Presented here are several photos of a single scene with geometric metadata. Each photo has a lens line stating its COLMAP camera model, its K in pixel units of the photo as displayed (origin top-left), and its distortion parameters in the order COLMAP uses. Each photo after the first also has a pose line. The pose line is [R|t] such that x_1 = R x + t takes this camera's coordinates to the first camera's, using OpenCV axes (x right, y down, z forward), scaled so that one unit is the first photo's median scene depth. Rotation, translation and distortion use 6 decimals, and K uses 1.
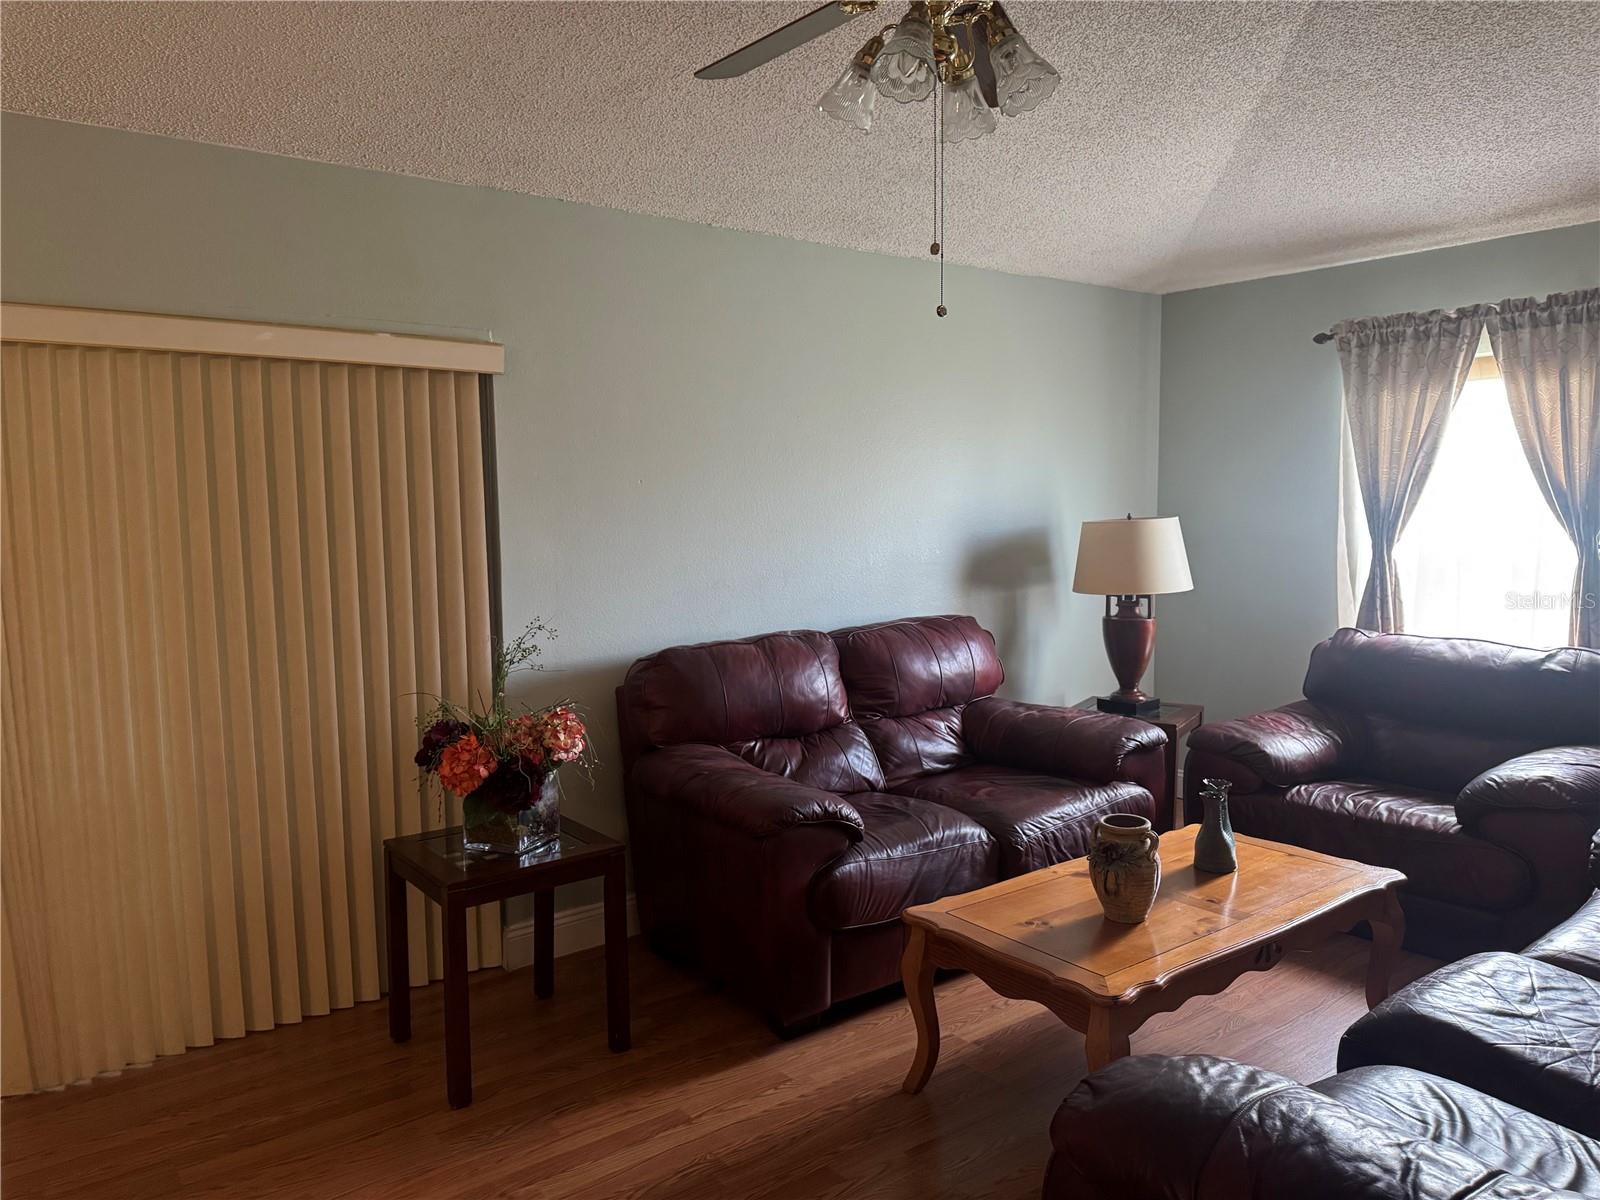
lens RADIAL K [[1122.6, 0, 800.0], [0, 1122.6, 600.0], [0, 0, 1]] dist [0.053705, -0.048754]
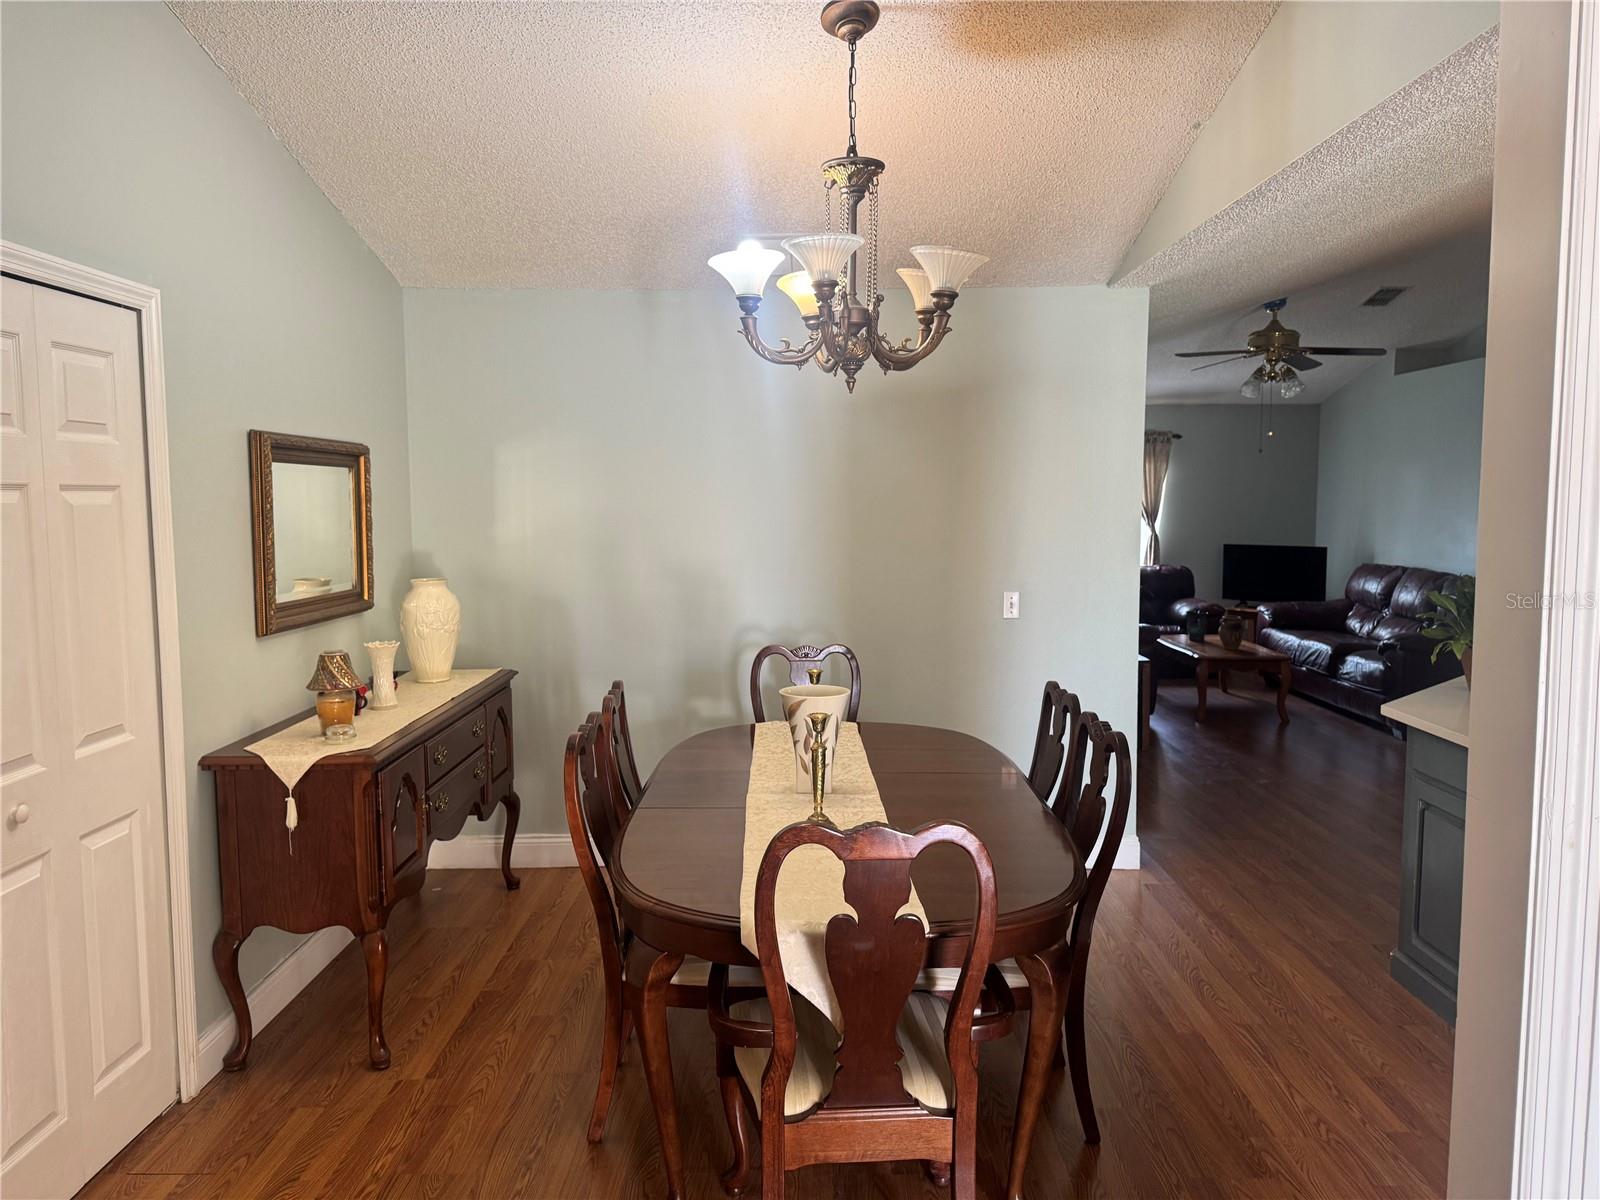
lens RADIAL K [[1122.3, 0, 808.7], [0, 1122.3, 588.4], [0, 0, 1]] dist [0.073335, -0.103655]
pose [[0.617260, -0.052263, 0.785021, -1.671302], [0.058091, 0.998095, 0.020772, -0.006347], [-0.784612, 0.032781, 0.619120, 0.012062]]
